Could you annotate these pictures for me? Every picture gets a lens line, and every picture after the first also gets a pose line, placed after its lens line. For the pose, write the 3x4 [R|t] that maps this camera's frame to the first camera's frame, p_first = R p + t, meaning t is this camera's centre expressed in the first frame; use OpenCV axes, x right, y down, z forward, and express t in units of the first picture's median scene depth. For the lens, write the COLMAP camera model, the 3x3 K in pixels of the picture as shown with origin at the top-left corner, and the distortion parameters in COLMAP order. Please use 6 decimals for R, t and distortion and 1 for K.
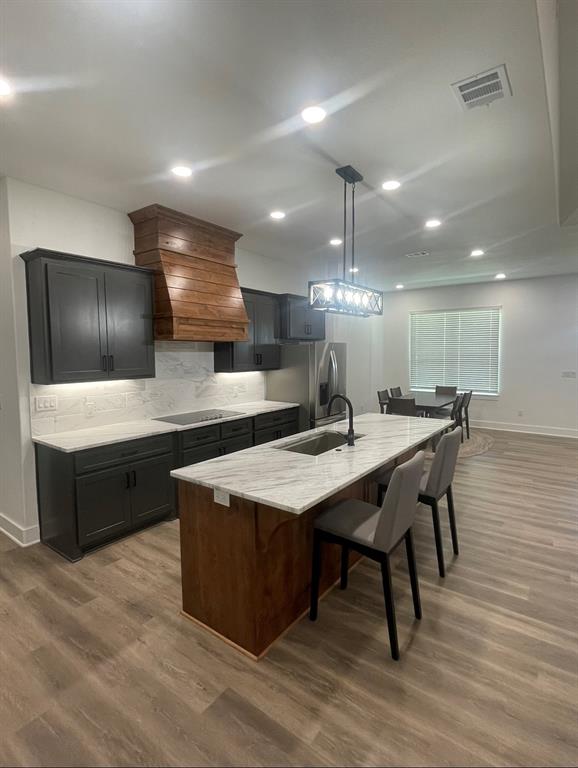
lens RADIAL K [[383.9, 0, 289.0], [0, 383.9, 384.0], [0, 0, 1]] dist [0.000727, 0.000474]
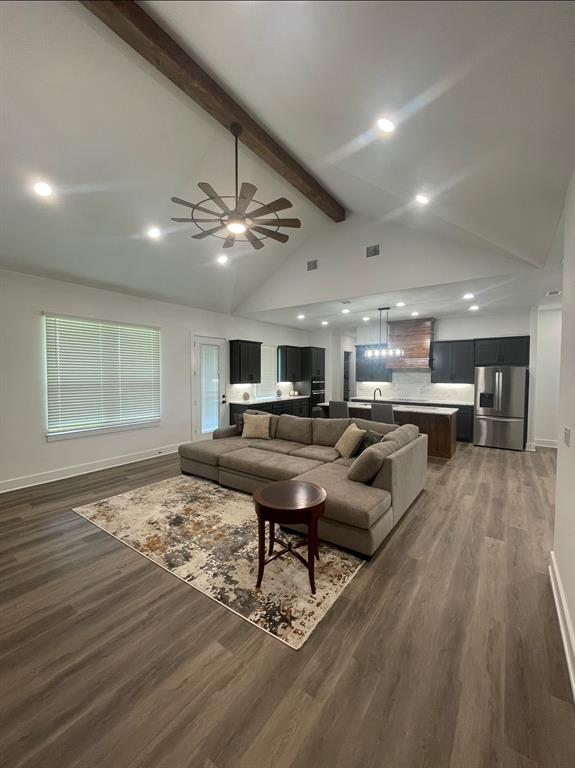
lens RADIAL K [[301.4, 0, 289.1], [0, 301.4, 389.3], [0, 0, 1]] dist [-0.003784, -0.000485]
pose [[0.000742, 0.059192, -0.998246, 1.831833], [-0.082884, 0.994815, 0.058927, -0.033941], [0.996559, 0.082695, 0.005645, 0.291033]]
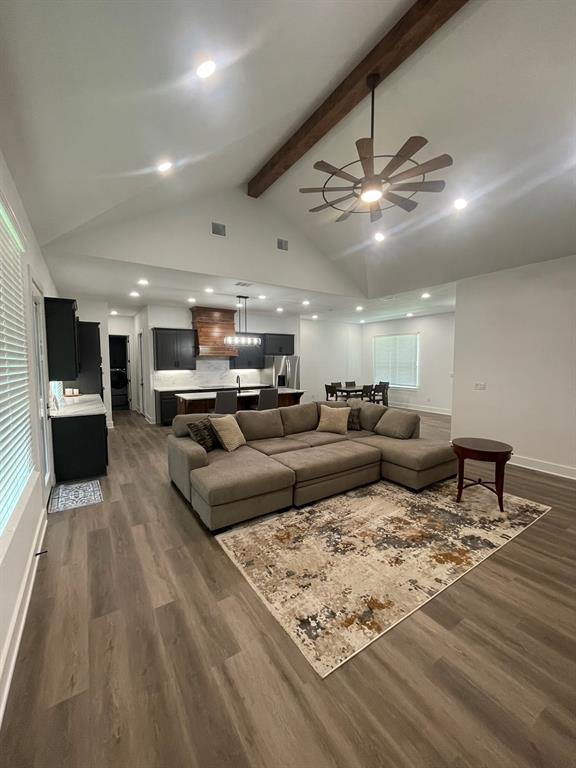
lens RADIAL K [[308.6, 0, 288.0], [0, 308.6, 384.0], [0, 0, 1]] dist [-0.001494, 0.000013]
pose [[0.930264, 0.029141, -0.365732, 1.010990], [-0.032690, 0.999459, -0.003514, 0.066756], [0.365432, 0.015225, 0.930714, -0.748901]]
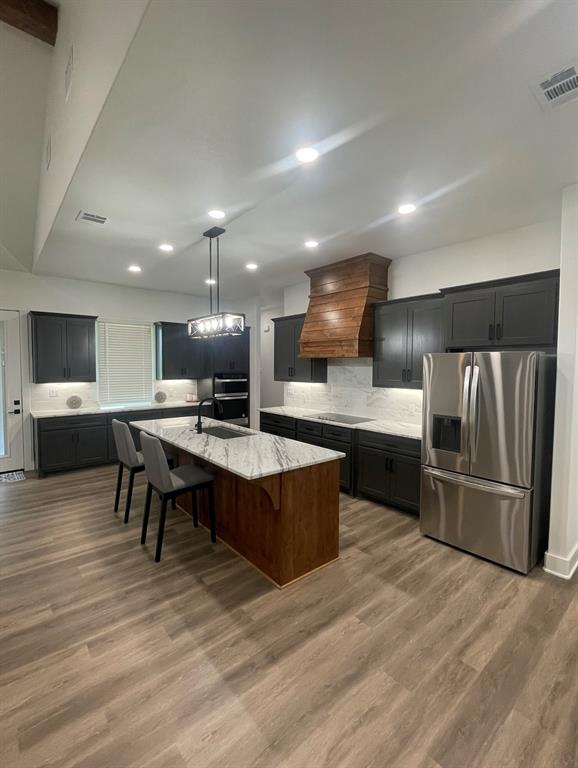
lens RADIAL K [[350.2, 0, 289.0], [0, 350.2, 384.0], [0, 0, 1]] dist [0.001239, 0.000096]
pose [[-0.233386, 0.054987, -0.970828, 1.015468], [-0.083872, 0.993541, 0.076436, -0.111310], [0.968760, 0.099265, -0.227267, 1.235375]]
